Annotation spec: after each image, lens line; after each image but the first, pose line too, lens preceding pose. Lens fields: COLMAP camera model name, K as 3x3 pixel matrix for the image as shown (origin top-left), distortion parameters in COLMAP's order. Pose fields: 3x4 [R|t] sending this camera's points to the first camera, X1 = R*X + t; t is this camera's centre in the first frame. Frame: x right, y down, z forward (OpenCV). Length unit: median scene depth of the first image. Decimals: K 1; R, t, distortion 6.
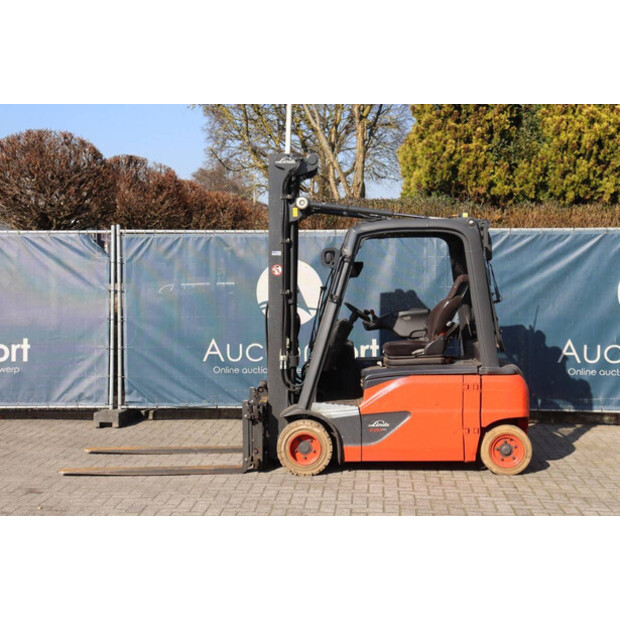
lens RADIAL K [[1046.1, 0, 369.3], [0, 1046.1, 309.6], [0, 0, 1]] dist [0.217632, -0.031592]
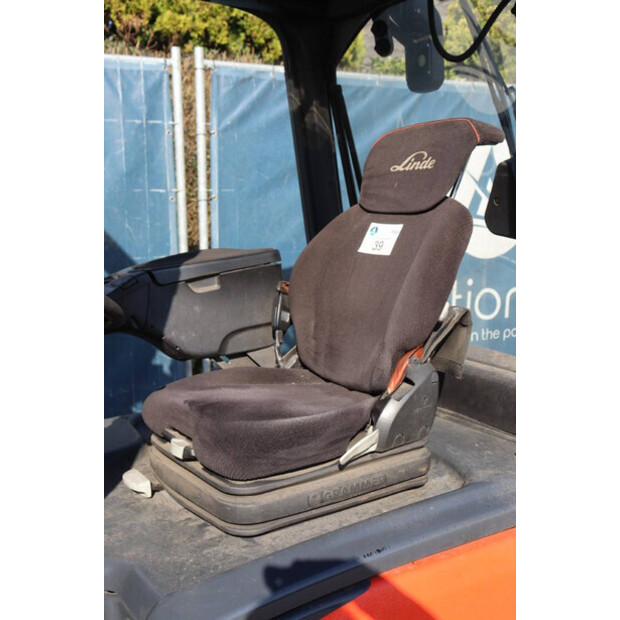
lens RADIAL K [[761.3, 0, 310.0], [0, 761.3, 310.0], [0, 0, 1]] dist [0.009559, 0.049336]
pose [[0.865098, -0.085572, 0.494250, -0.033248], [0.029967, 0.992398, 0.119368, -0.007560], [-0.500707, -0.088454, 0.861085, 0.686759]]
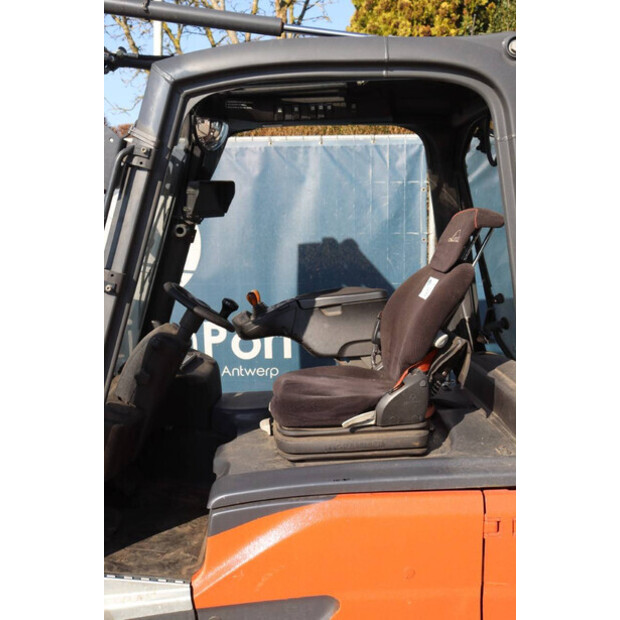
lens RADIAL K [[708.4, 0, 346.9], [0, 708.4, 309.5], [0, 0, 1]] dist [0.013389, 0.050790]
pose [[0.999598, -0.009122, 0.026855, 0.028766], [0.006480, 0.995276, 0.096872, -0.017796], [-0.027612, -0.096659, 0.994934, 0.600325]]
